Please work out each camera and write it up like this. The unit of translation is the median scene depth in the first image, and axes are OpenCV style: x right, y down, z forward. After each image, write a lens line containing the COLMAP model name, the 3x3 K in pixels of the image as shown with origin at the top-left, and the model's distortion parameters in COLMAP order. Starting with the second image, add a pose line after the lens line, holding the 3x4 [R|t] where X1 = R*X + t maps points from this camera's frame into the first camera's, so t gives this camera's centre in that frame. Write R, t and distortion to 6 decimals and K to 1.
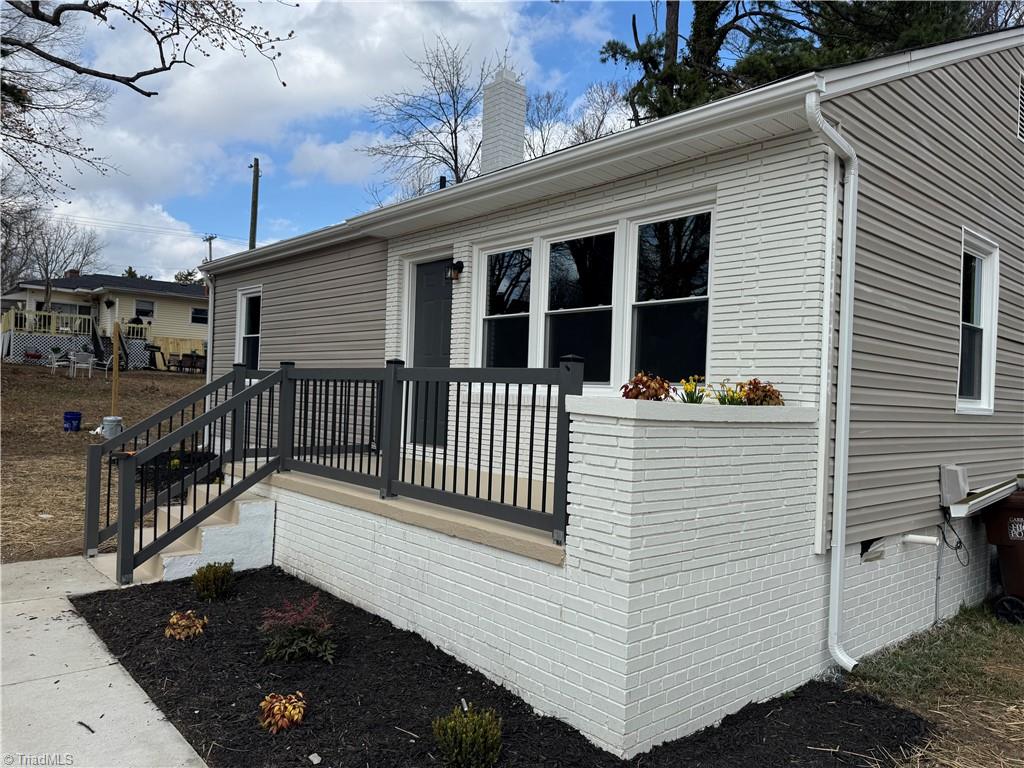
lens RADIAL K [[718.4, 0, 515.8], [0, 718.4, 390.0], [0, 0, 1]] dist [0.102316, -0.146487]
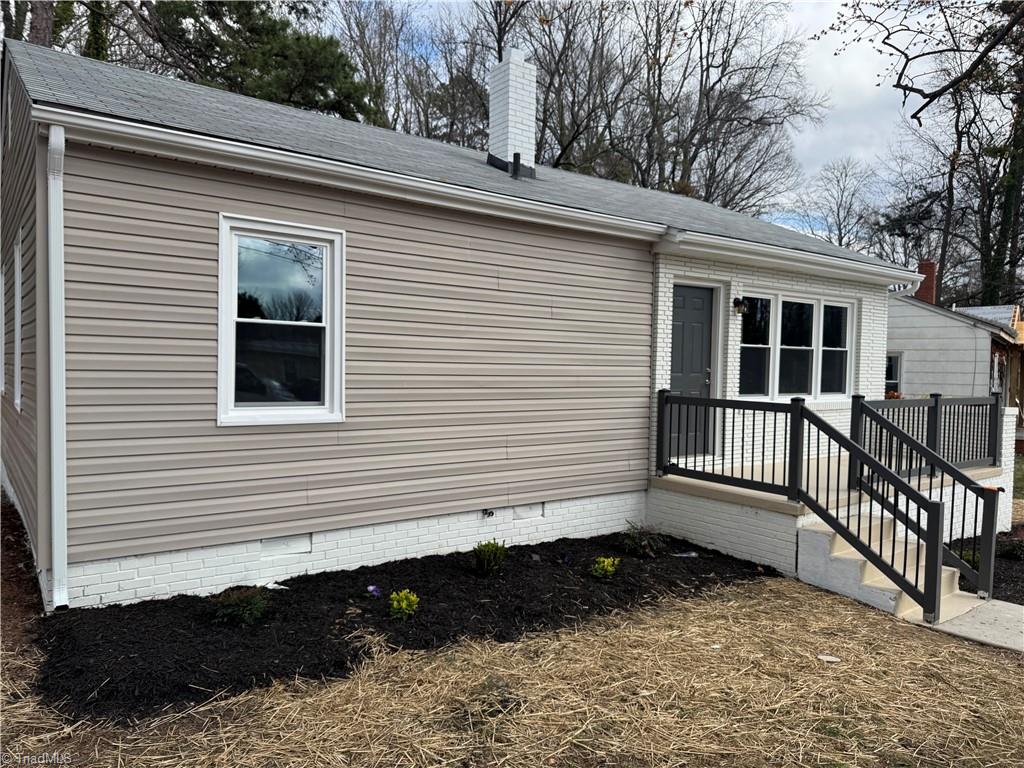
lens RADIAL K [[718.4, 0, 515.8], [0, 718.4, 390.0], [0, 0, 1]] dist [0.102316, -0.146487]
pose [[0.082052, -0.075128, 0.993792, -1.736563], [-0.020556, 0.996815, 0.077054, -0.145412], [-0.996416, -0.026751, 0.080246, 1.657270]]
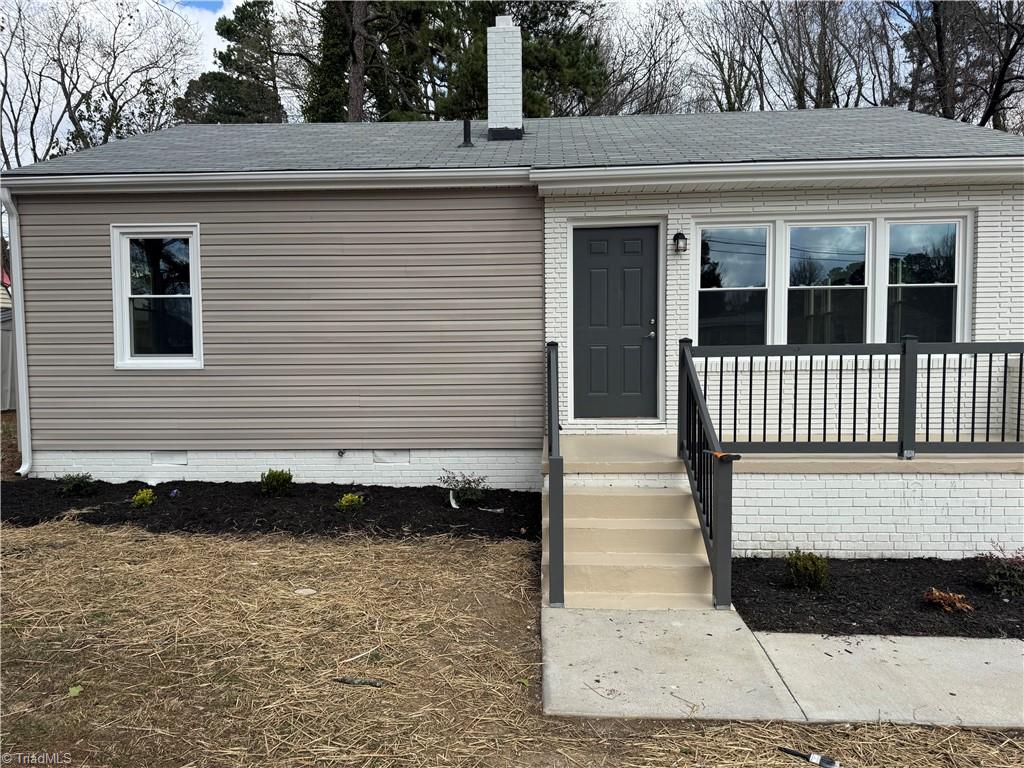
lens RADIAL K [[718.4, 0, 515.8], [0, 718.4, 390.0], [0, 0, 1]] dist [0.102316, -0.146487]
pose [[0.698924, -0.086356, 0.709963, -1.286406], [0.034843, 0.995616, 0.086800, -0.072564], [-0.714347, -0.035929, 0.698869, 0.577214]]
